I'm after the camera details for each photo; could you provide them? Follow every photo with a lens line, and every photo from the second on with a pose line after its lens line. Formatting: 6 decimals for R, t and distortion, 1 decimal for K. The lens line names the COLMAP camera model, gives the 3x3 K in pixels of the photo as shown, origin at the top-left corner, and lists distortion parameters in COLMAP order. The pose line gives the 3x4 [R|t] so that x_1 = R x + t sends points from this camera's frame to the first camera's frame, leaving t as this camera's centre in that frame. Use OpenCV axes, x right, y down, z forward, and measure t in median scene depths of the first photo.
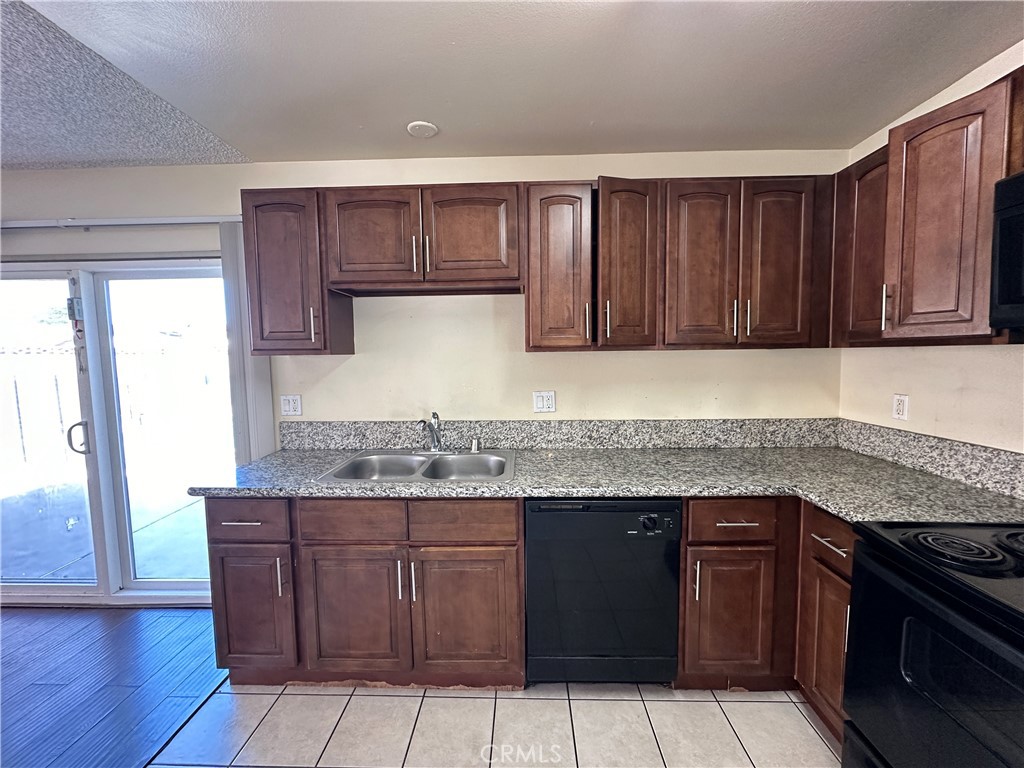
lens RADIAL K [[407.4, 0, 511.7], [0, 407.4, 386.8], [0, 0, 1]] dist [-0.004208, -0.000221]
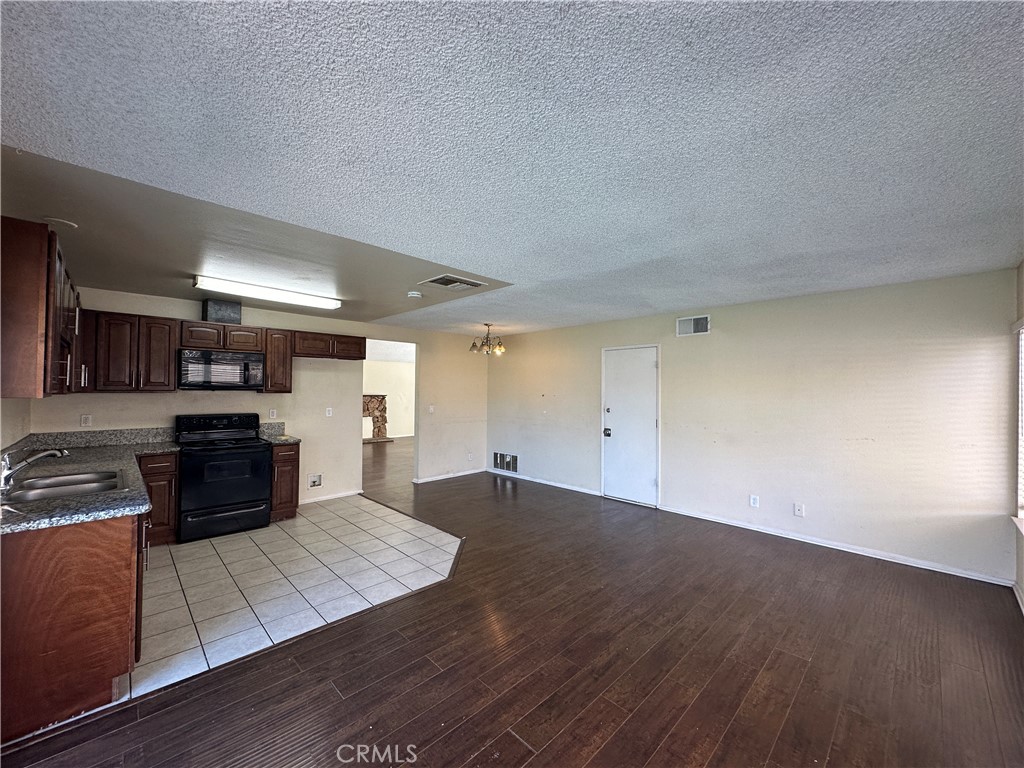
lens RADIAL K [[407.4, 0, 510.9], [0, 407.4, 385.0], [0, 0, 1]] dist [-0.003065, 0.000041]
pose [[-0.717530, 0.018341, 0.696286, -2.128021], [0.056236, 0.997915, 0.031665, -0.078119], [-0.694253, 0.061877, -0.717066, 0.953543]]
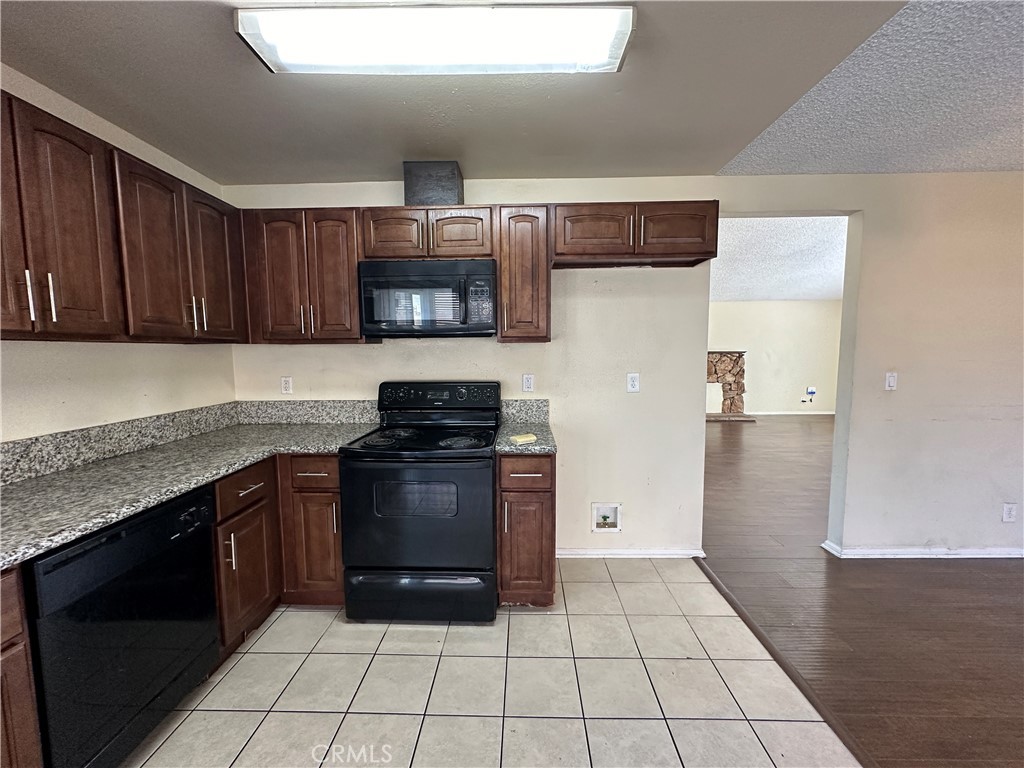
lens RADIAL K [[407.4, 0, 510.9], [0, 407.4, 385.0], [0, 0, 1]] dist [-0.003065, 0.000041]
pose [[-0.000787, -0.072077, 0.997399, -0.515942], [0.084148, 0.993857, 0.071888, 0.010556], [-0.996453, 0.083986, 0.005283, 0.173513]]
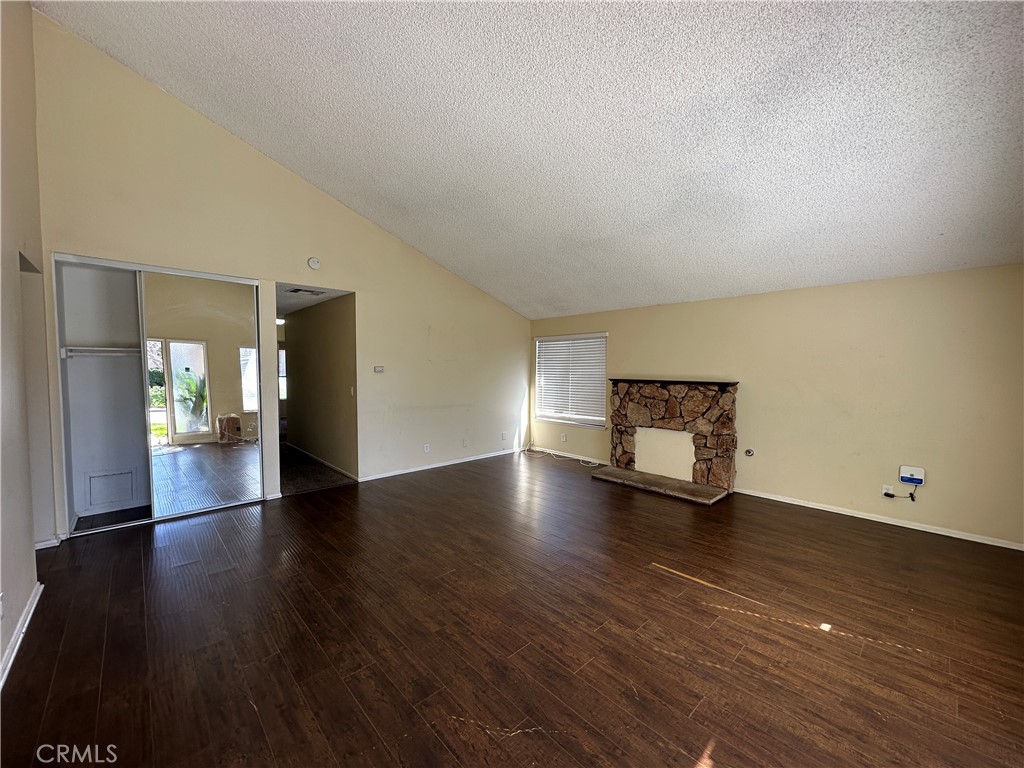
lens RADIAL K [[407.4, 0, 510.9], [0, 407.4, 385.0], [0, 0, 1]] dist [-0.003065, 0.000041]
pose [[0.710038, -0.012927, 0.704044, 1.149666], [0.040808, 0.998907, -0.022814, 0.195027], [-0.702980, 0.044930, 0.709789, -3.173279]]
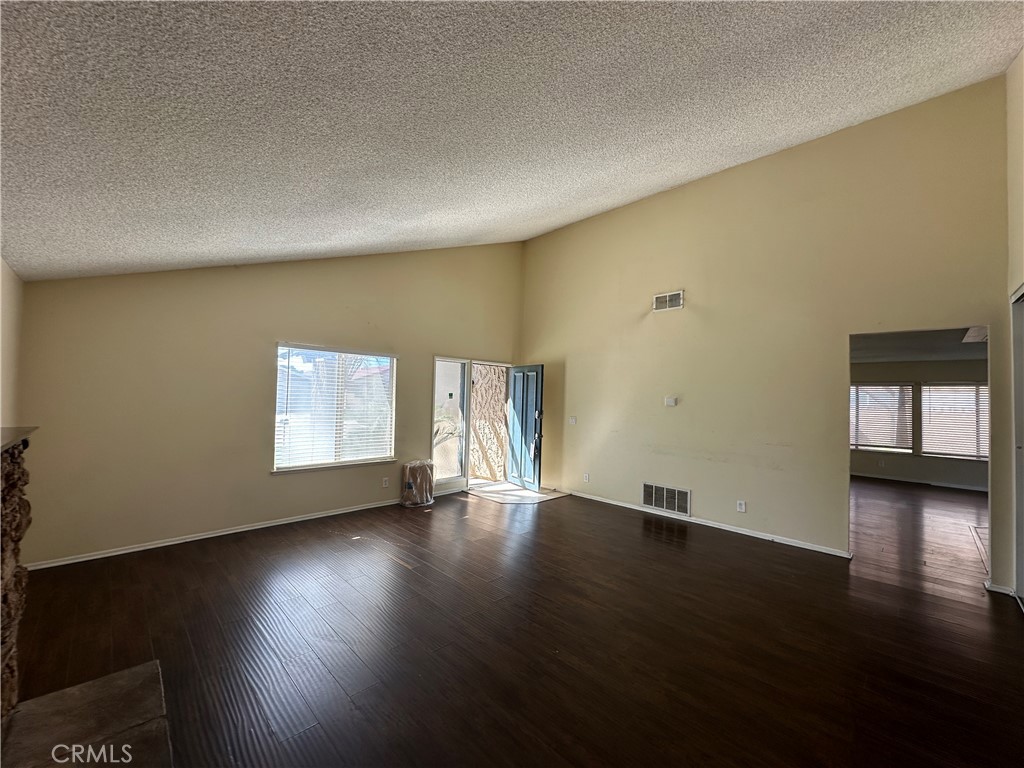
lens RADIAL K [[407.4, 0, 510.9], [0, 407.4, 385.0], [0, 0, 1]] dist [-0.003065, 0.000041]
pose [[-0.686539, -0.025297, -0.726652, 3.781074], [-0.071569, 0.996892, 0.032913, -0.037535], [0.723562, 0.074602, -0.686216, -0.818198]]
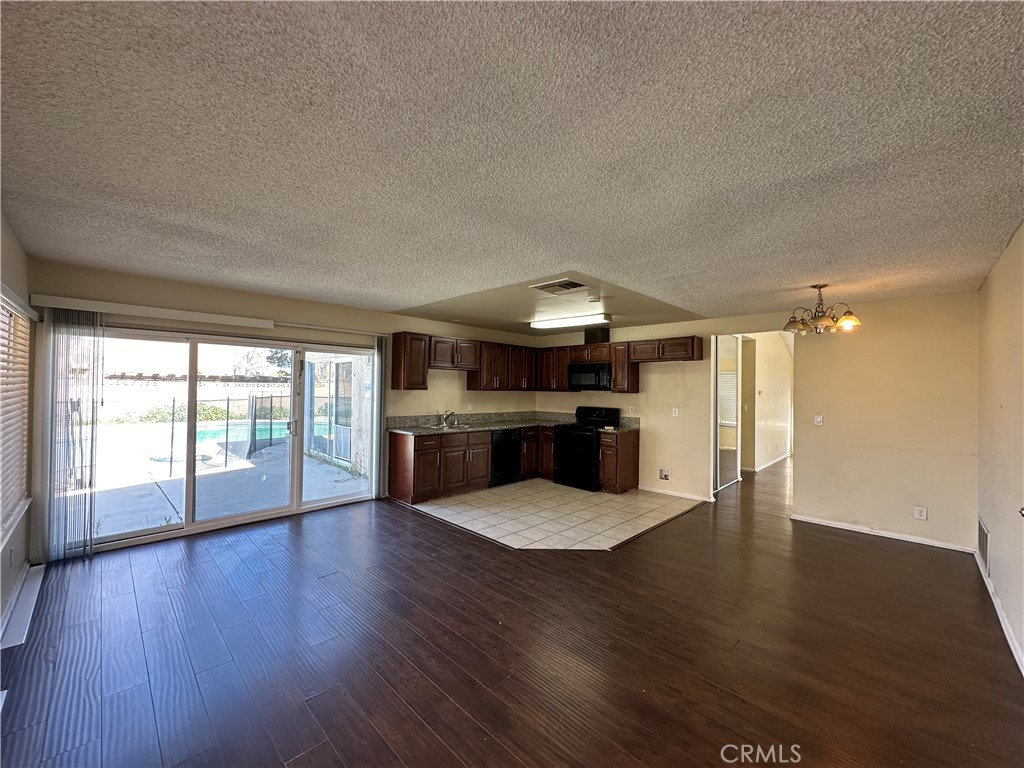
lens RADIAL K [[408.4, 0, 512.0], [0, 408.4, 384.0], [0, 0, 1]] dist [0.001338, 0.000002]
pose [[0.685002, 0.031657, 0.727853, -2.231410], [0.031448, 0.996840, -0.072952, 0.112221], [-0.727862, 0.072862, 0.681841, -1.481669]]
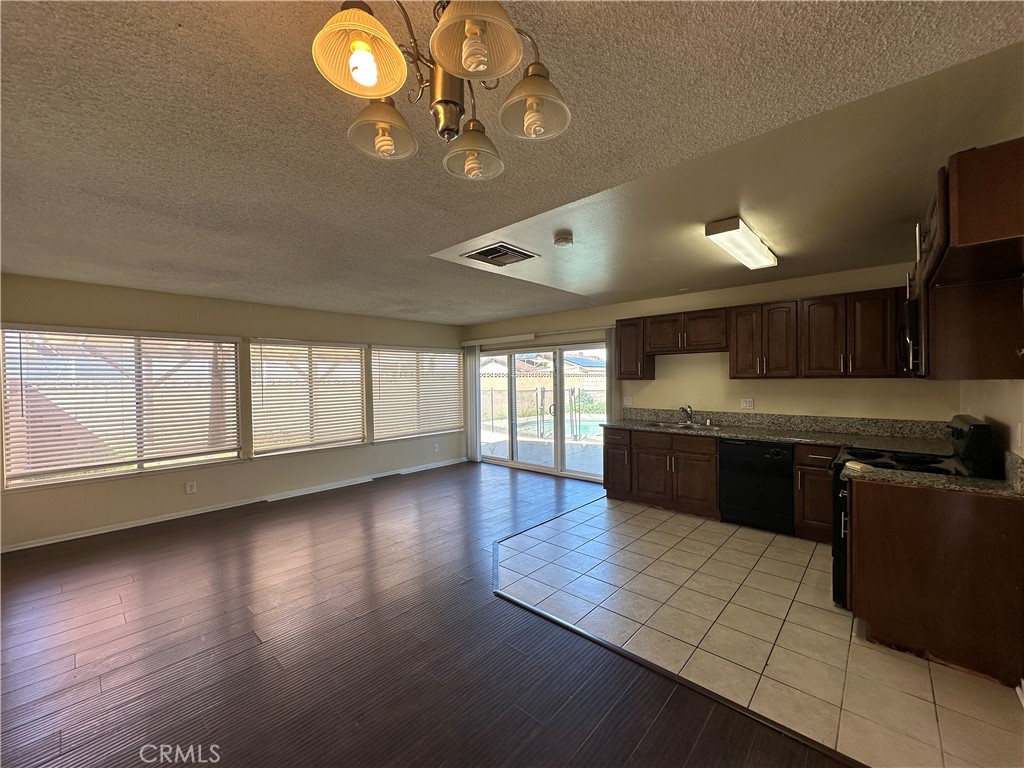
lens RADIAL K [[407.4, 0, 510.9], [0, 407.4, 385.0], [0, 0, 1]] dist [-0.003065, 0.000041]
pose [[0.756842, 0.013729, -0.653453, 0.606330], [-0.050604, 0.998009, -0.037642, 0.094224], [0.651636, 0.061557, 0.756030, -1.533491]]
